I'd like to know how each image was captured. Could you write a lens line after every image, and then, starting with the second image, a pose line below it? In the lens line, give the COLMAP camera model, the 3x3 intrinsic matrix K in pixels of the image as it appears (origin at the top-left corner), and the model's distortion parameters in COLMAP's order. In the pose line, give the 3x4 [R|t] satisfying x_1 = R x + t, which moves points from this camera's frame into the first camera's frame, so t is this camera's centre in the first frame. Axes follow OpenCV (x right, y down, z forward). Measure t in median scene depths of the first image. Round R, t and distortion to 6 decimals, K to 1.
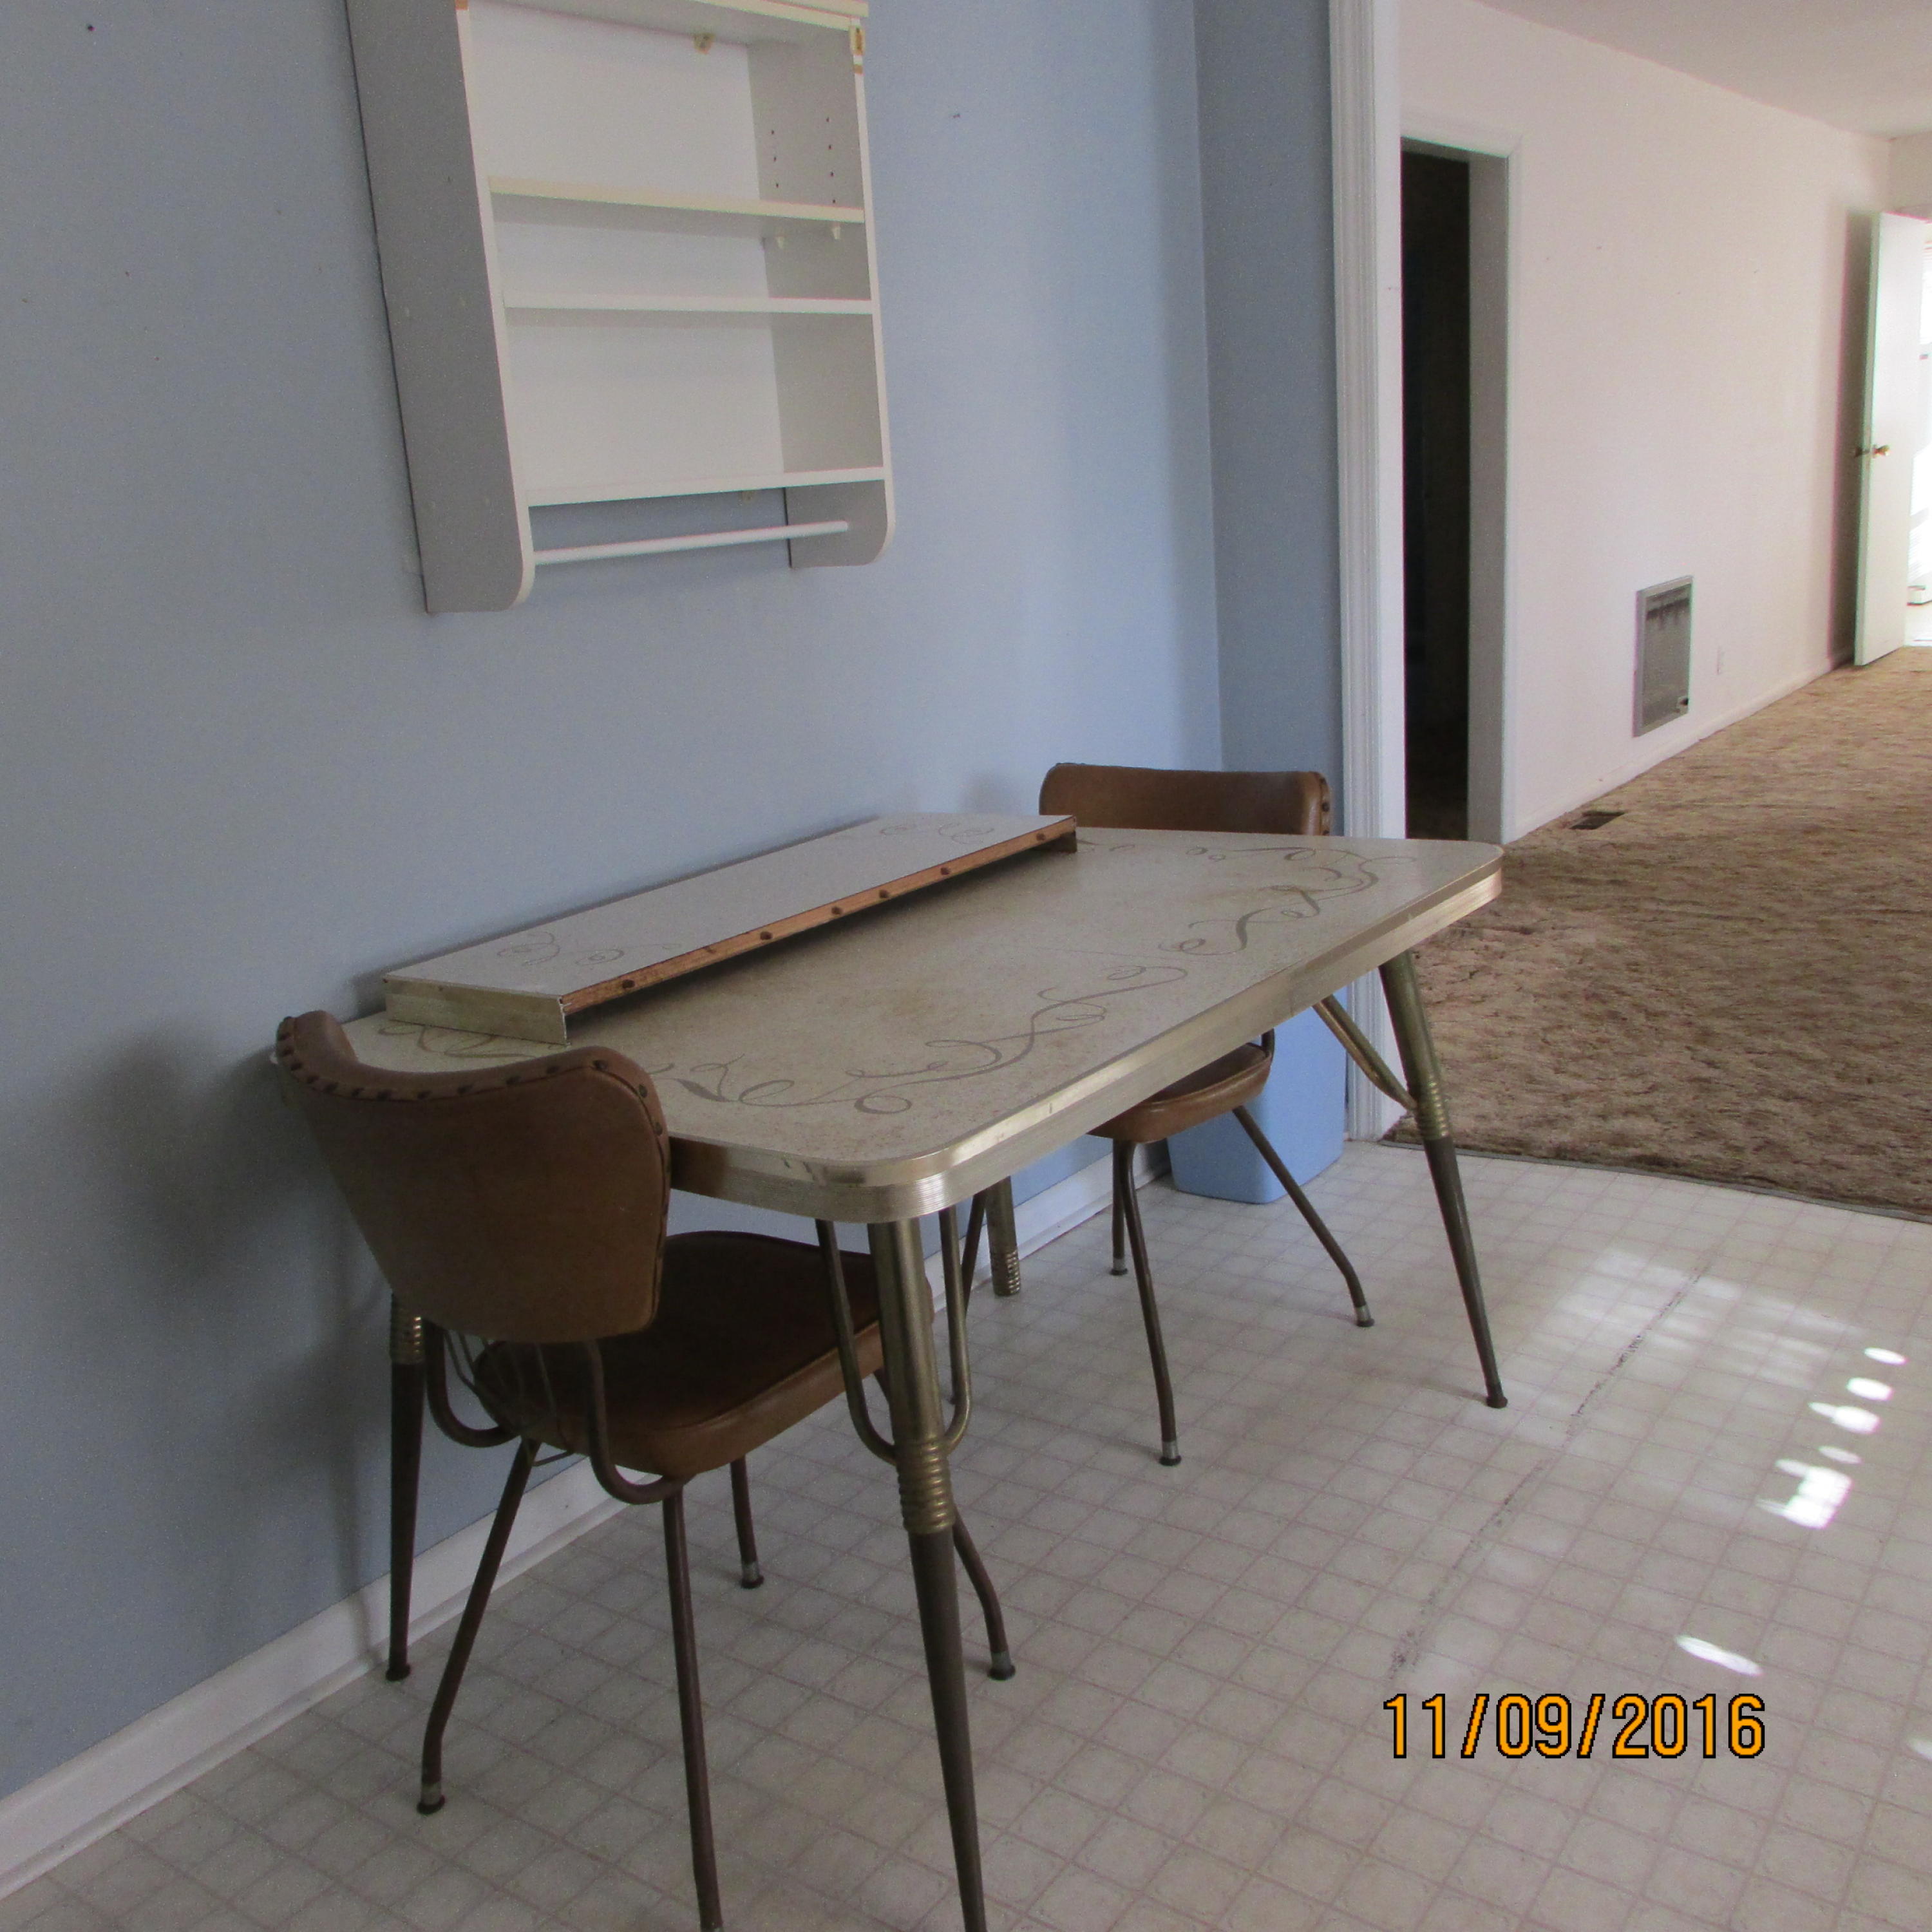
lens RADIAL K [[1847.5, 0, 954.1], [0, 1847.5, 986.2], [0, 0, 1]] dist [-0.021647, -0.010723]
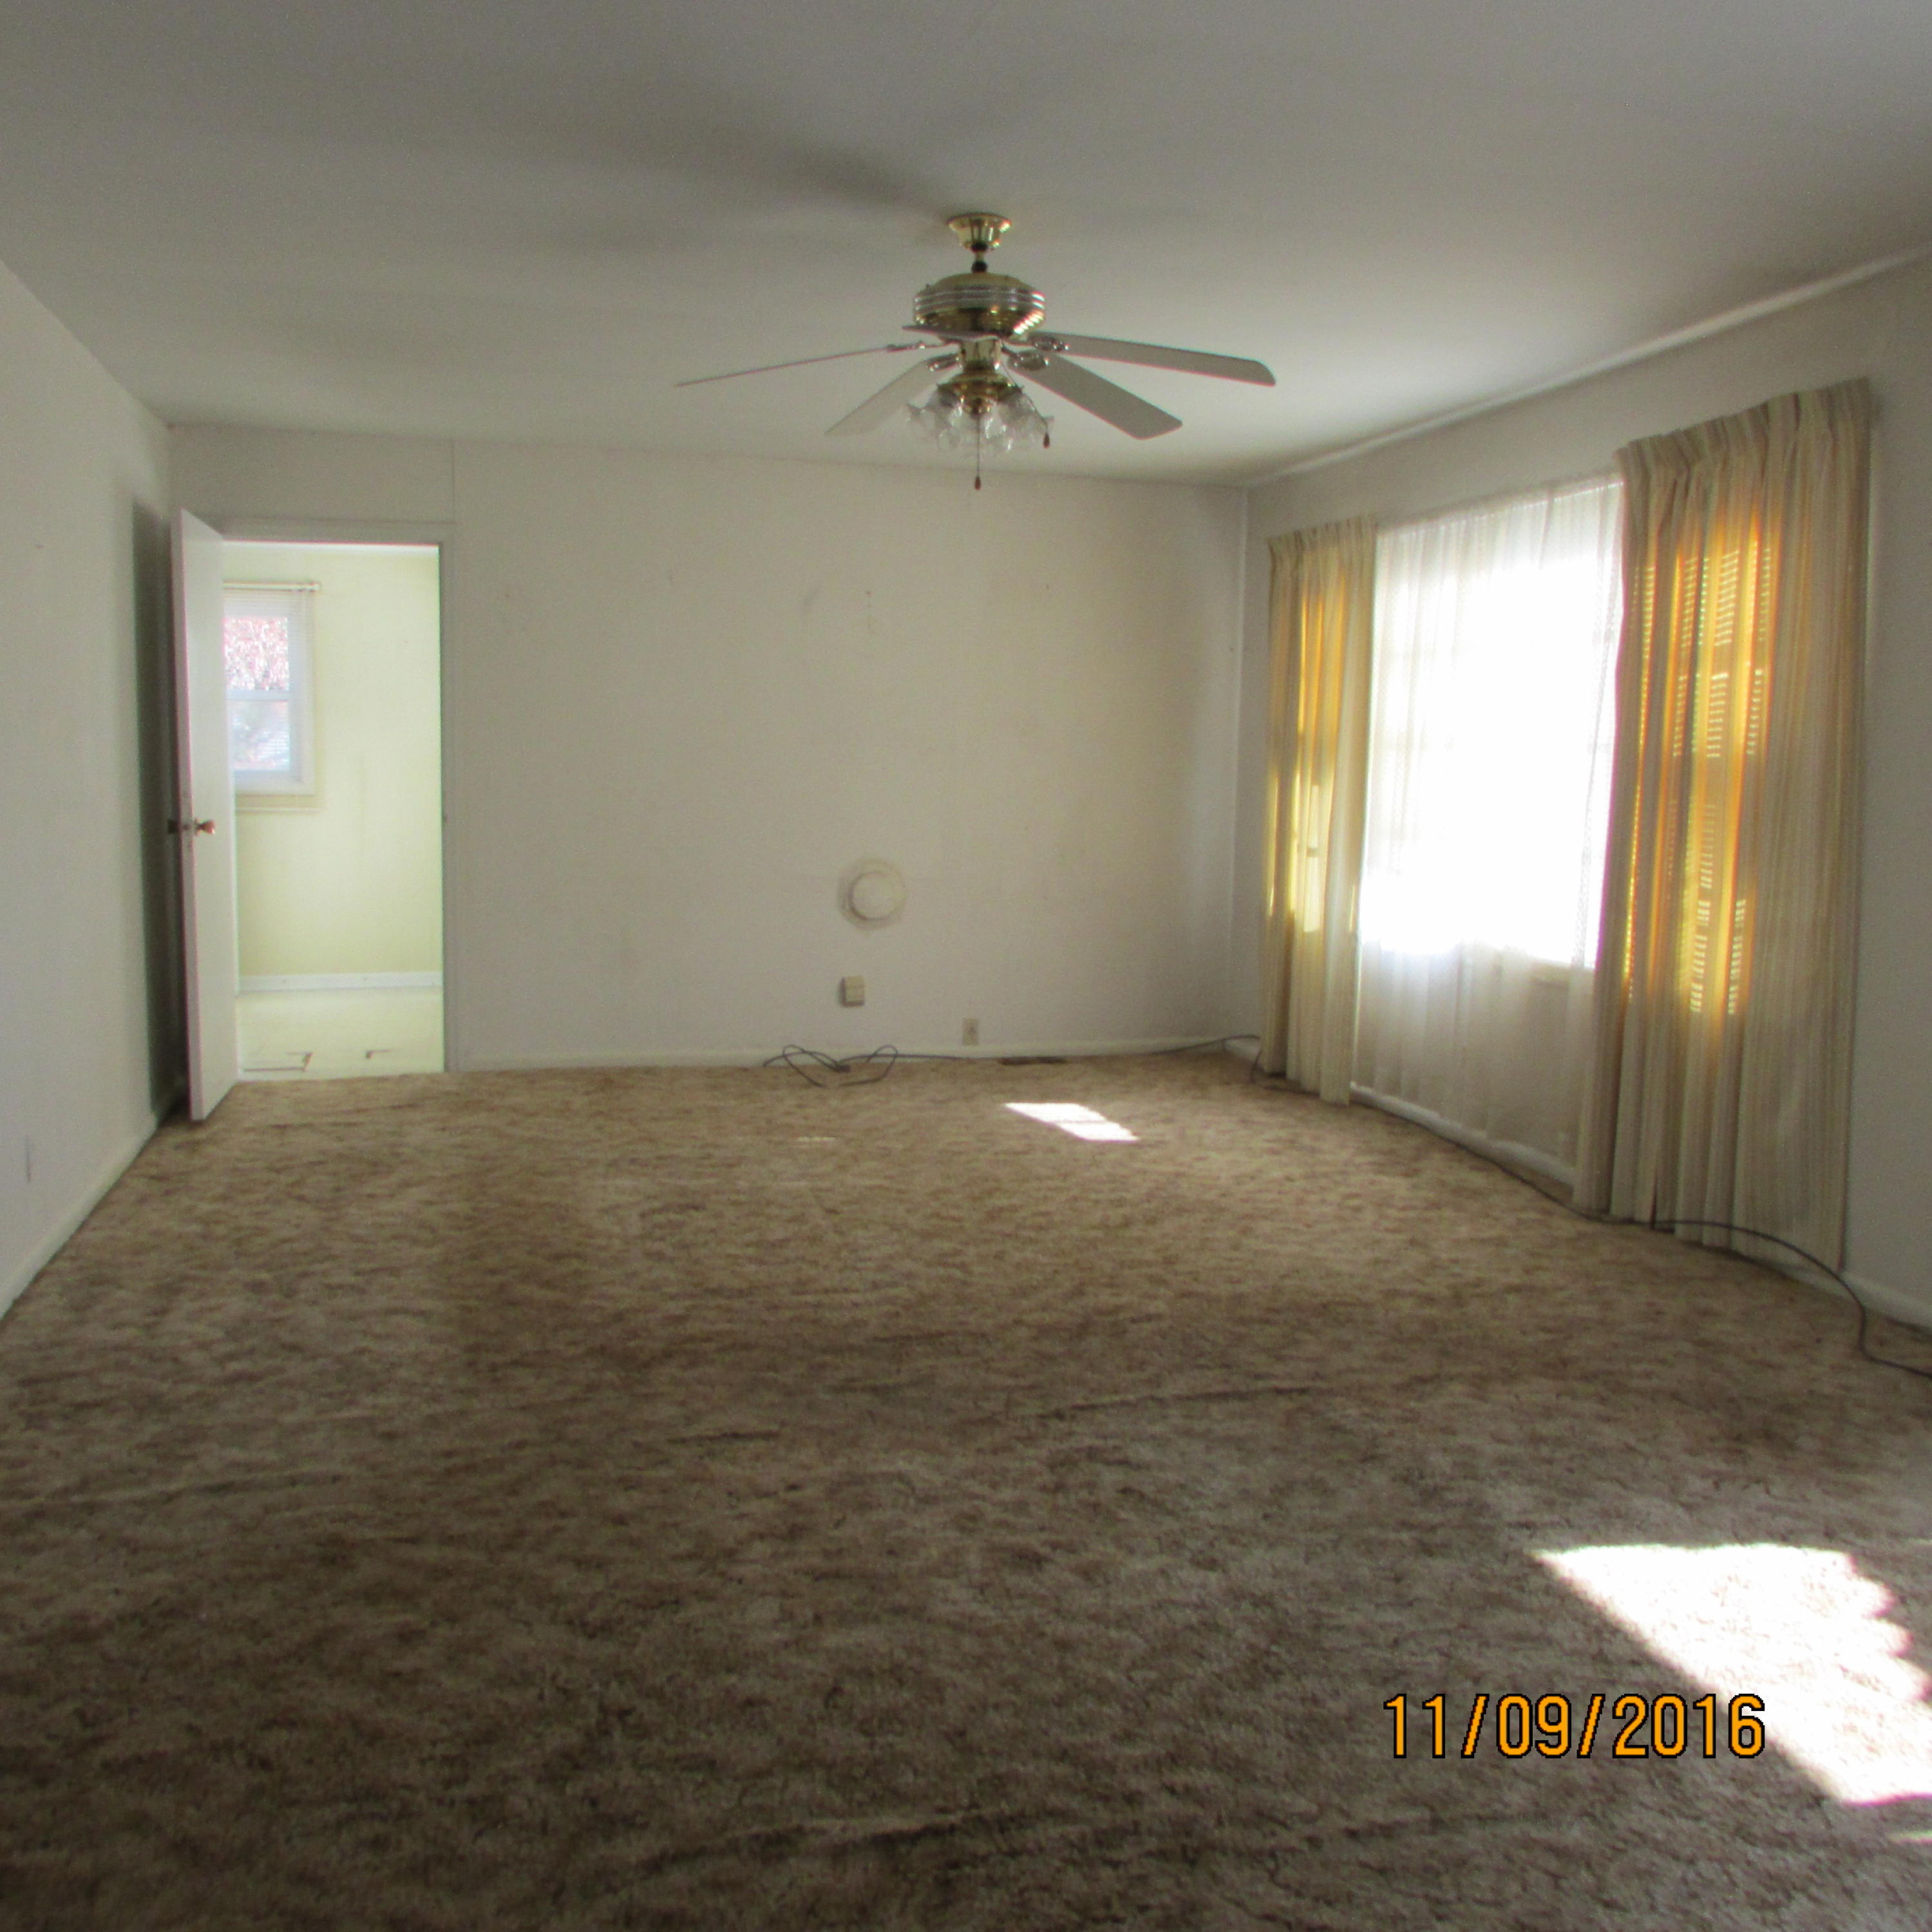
lens RADIAL K [[1847.5, 0, 954.1], [0, 1847.5, 986.2], [0, 0, 1]] dist [-0.021647, -0.010723]
pose [[0.604692, -0.008543, 0.796414, 0.111349], [0.160949, 0.980623, -0.111684, -0.104721], [-0.780028, 0.195716, 0.594350, 0.359015]]
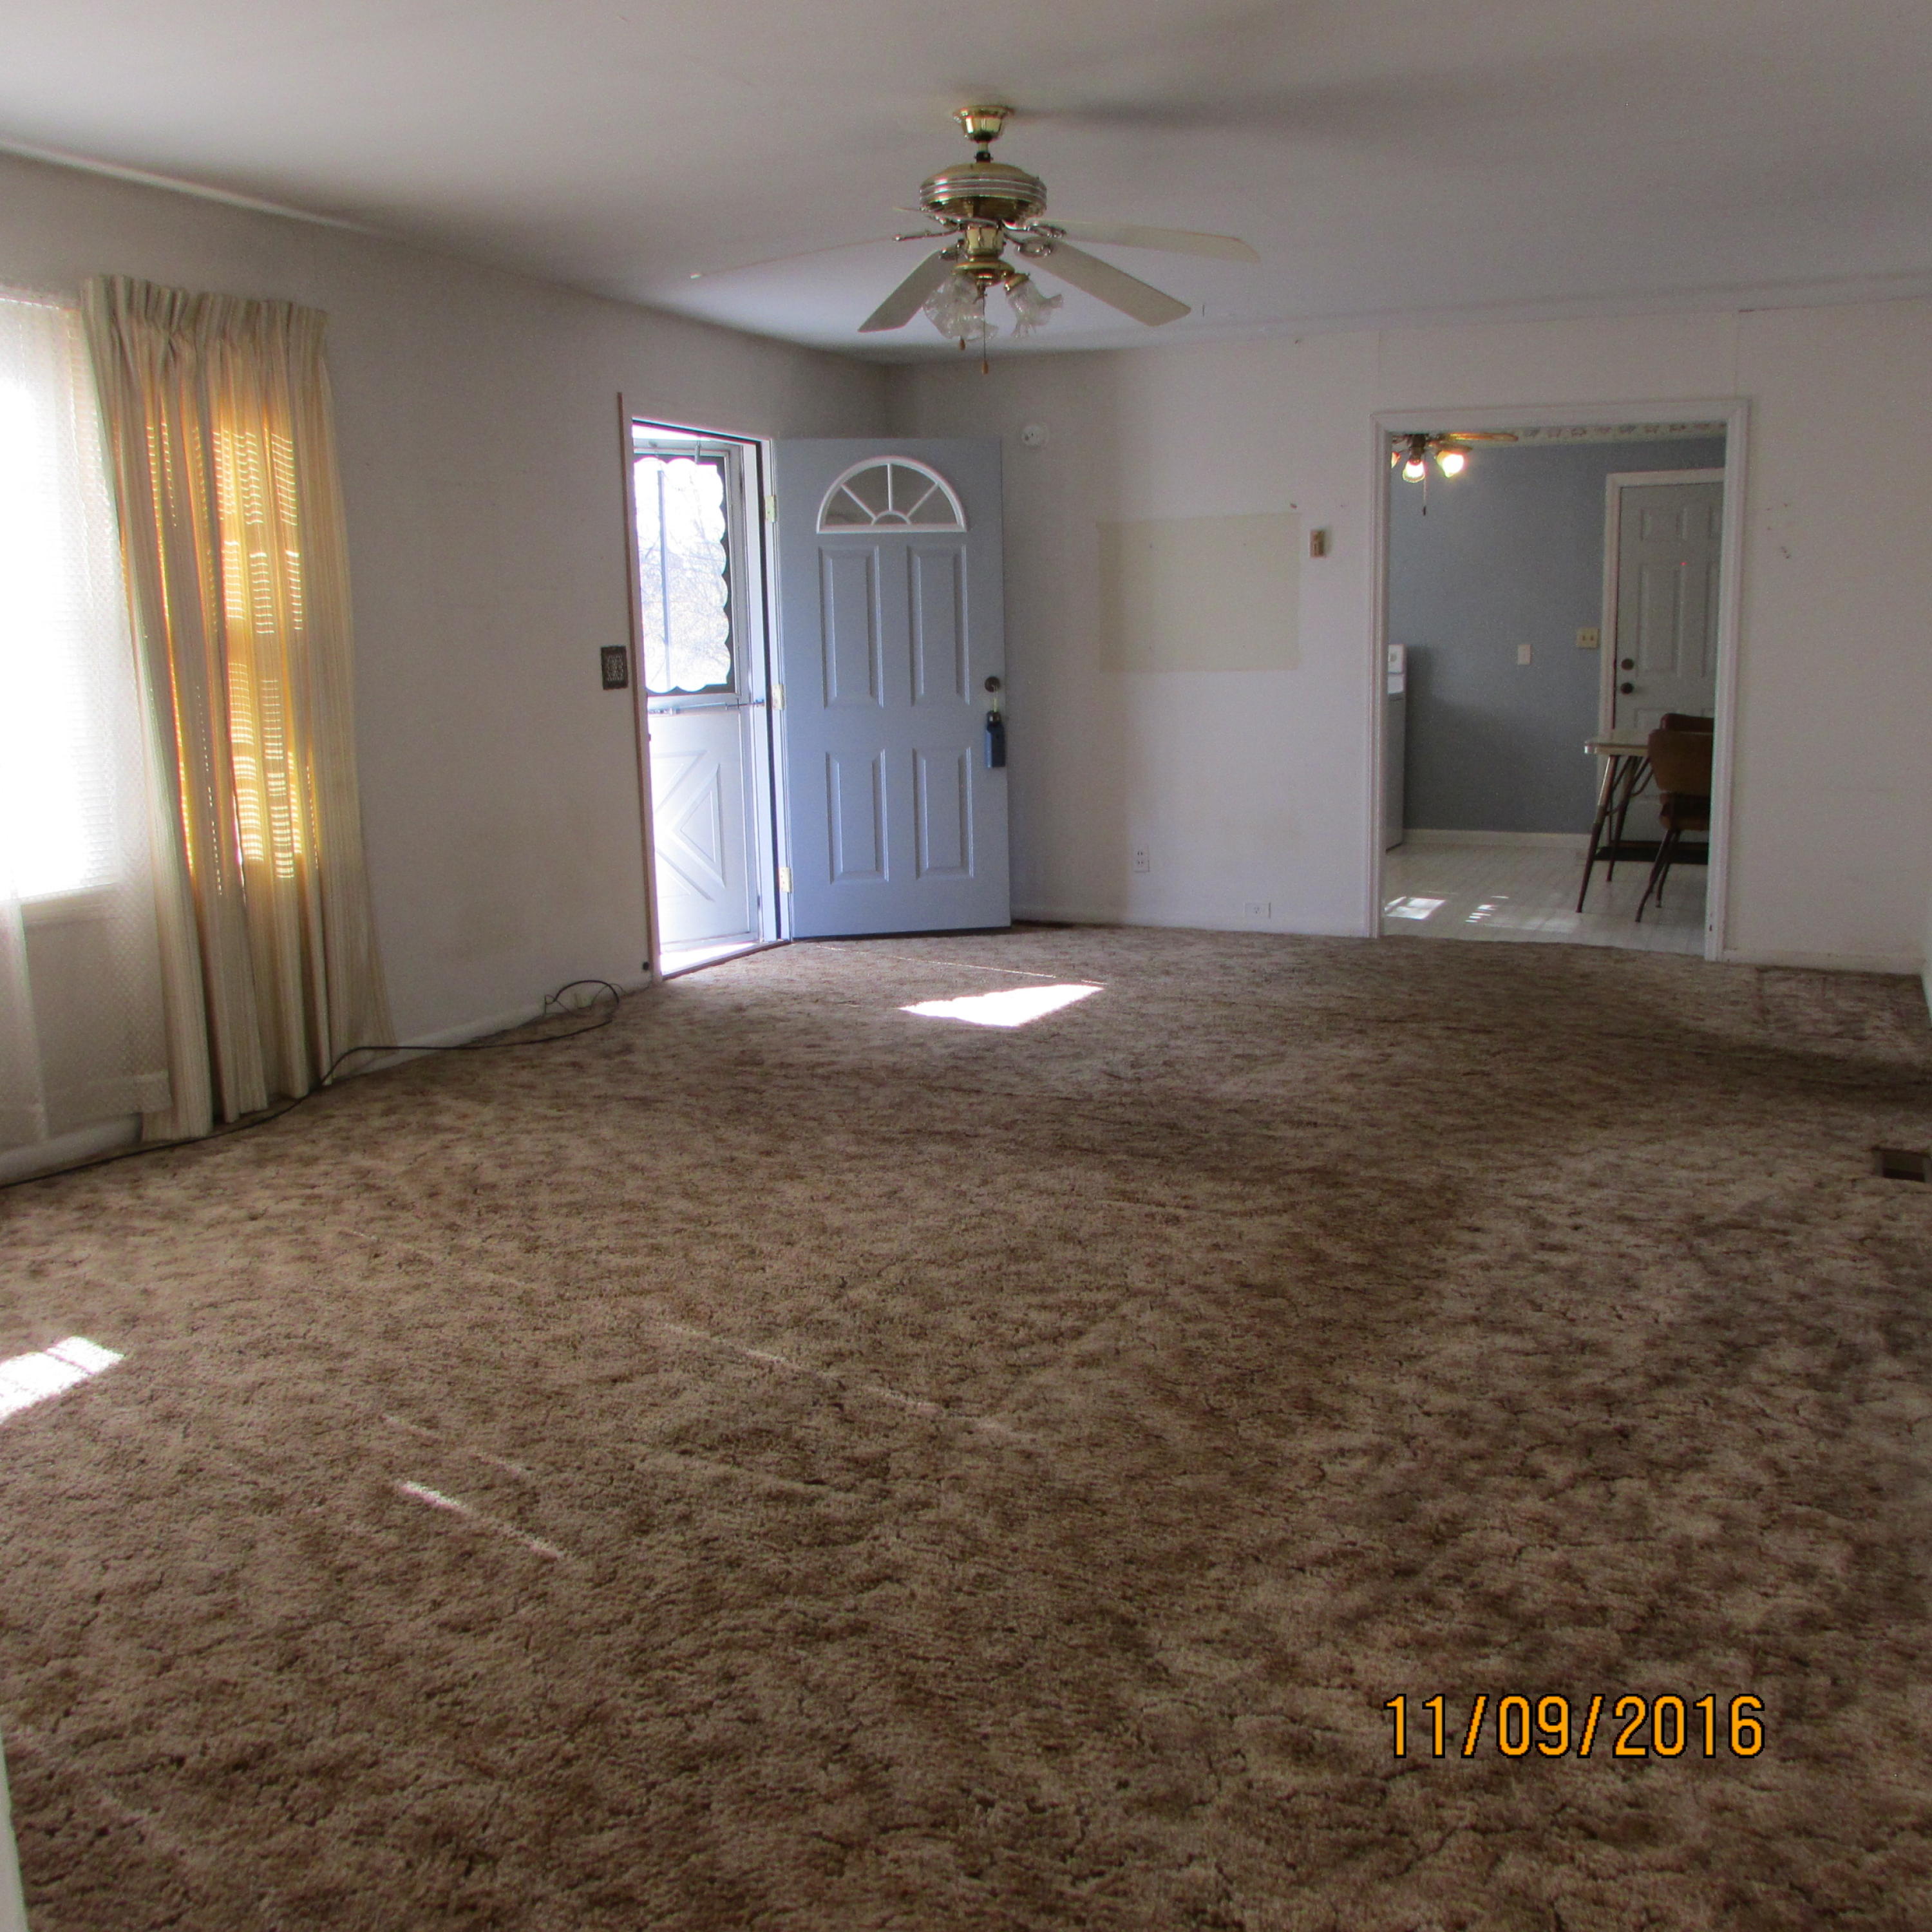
lens RADIAL K [[1847.5, 0, 954.1], [0, 1847.5, 986.2], [0, 0, 1]] dist [-0.021647, -0.010723]
pose [[-0.969735, 0.130344, -0.206458, 0.632047], [0.023844, 0.892096, 0.451216, -0.361891], [0.242994, 0.432637, -0.868204, 1.121098]]
